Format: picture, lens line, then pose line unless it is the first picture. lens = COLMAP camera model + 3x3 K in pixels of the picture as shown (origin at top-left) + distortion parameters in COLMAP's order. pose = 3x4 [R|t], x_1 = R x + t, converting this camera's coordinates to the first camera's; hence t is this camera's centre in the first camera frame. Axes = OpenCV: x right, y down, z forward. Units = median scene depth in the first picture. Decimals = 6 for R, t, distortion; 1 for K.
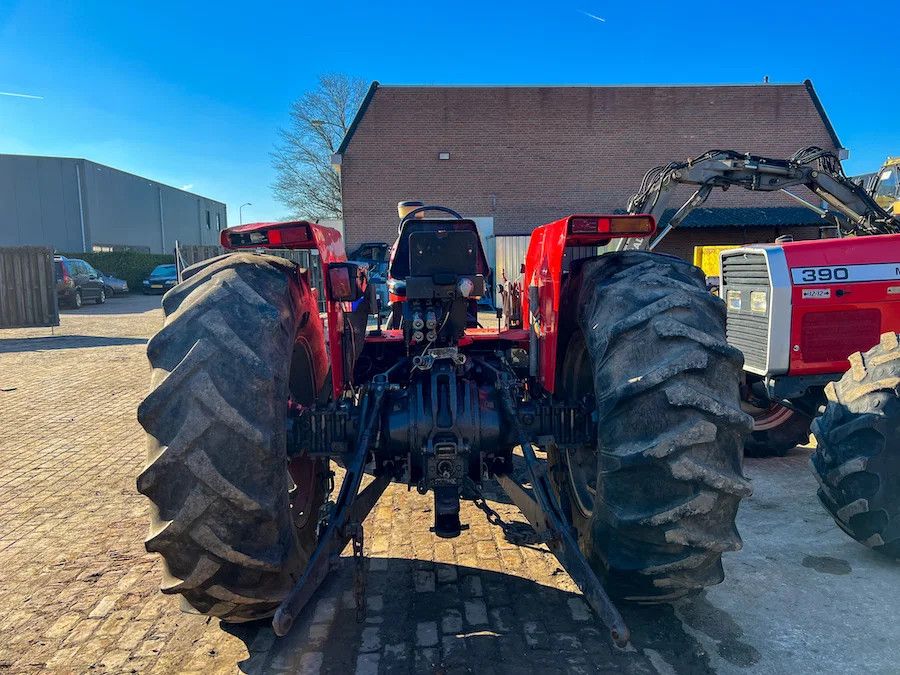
lens RADIAL K [[669.6, 0, 451.6], [0, 669.6, 338.5], [0, 0, 1]] dist [0.087639, -0.117086]
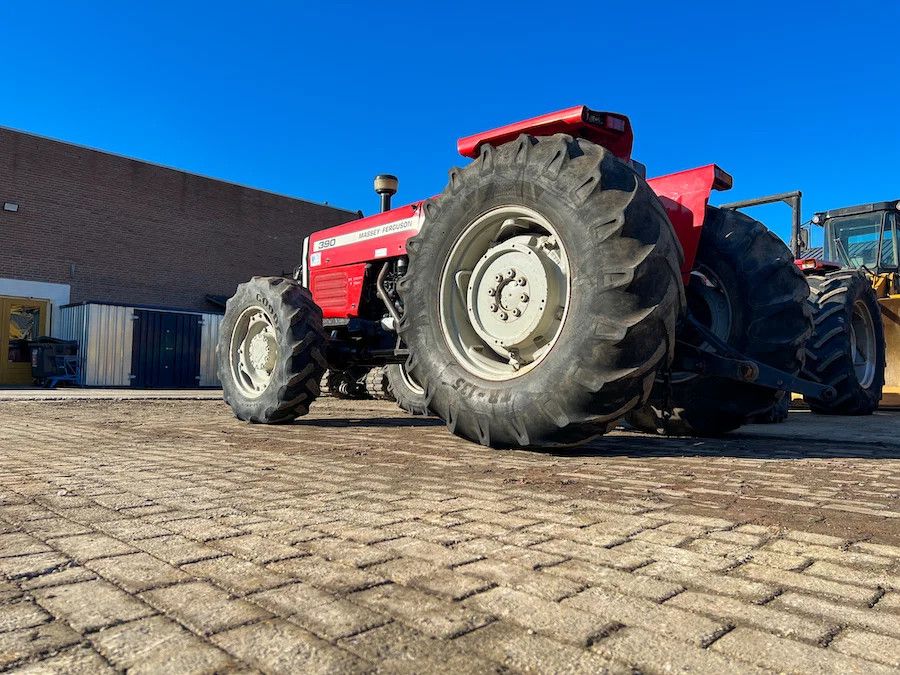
lens RADIAL K [[669.6, 0, 451.6], [0, 669.6, 338.5], [0, 0, 1]] dist [0.087639, -0.117086]
pose [[0.739323, 0.069474, 0.669757, -0.272934], [0.051894, 0.985826, -0.159544, 0.092034], [-0.671348, 0.152711, 0.725239, 0.069901]]
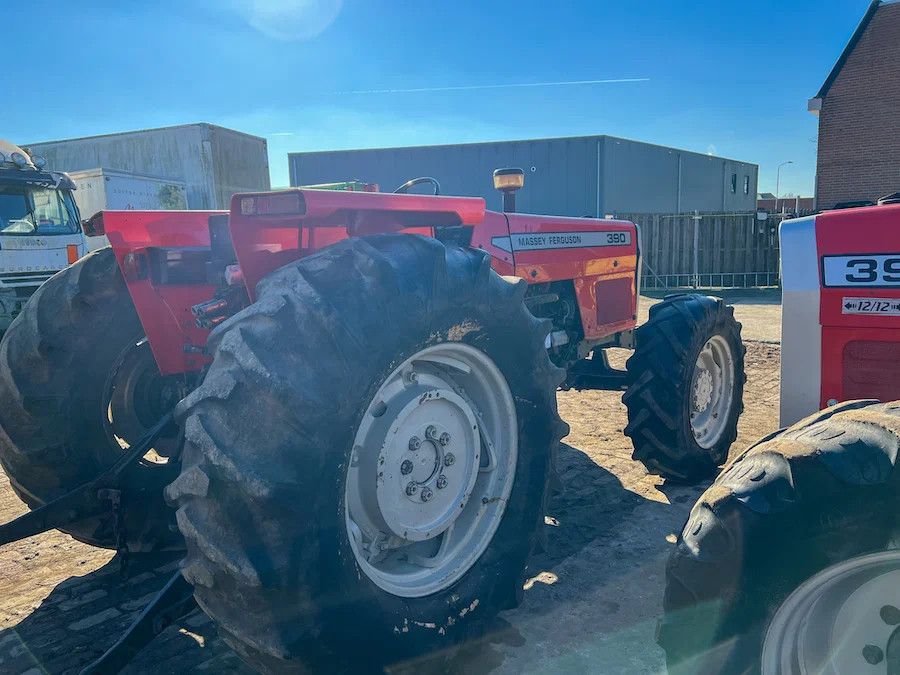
lens RADIAL K [[669.6, 0, 451.6], [0, 669.6, 338.5], [0, 0, 1]] dist [0.087639, -0.117086]
pose [[0.715759, 0.101691, -0.690904, 0.203591], [-0.066246, 0.994767, 0.077786, -0.018567], [0.695198, -0.009907, 0.718750, 0.123959]]
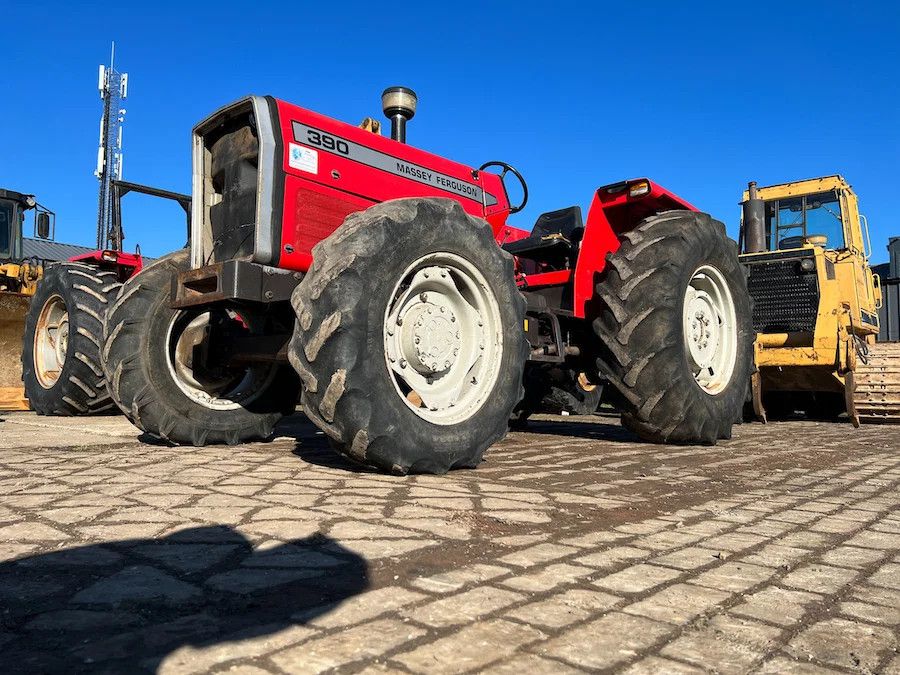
lens RADIAL K [[683.5, 0, 449.1], [0, 683.5, 332.2], [0, 0, 1]] dist [0.043481, -0.051449]
pose [[-0.698102, 0.064615, 0.713076, -0.243938], [0.070764, 0.997270, -0.021090, 0.031544], [-0.712493, 0.035737, -0.700769, 0.591441]]
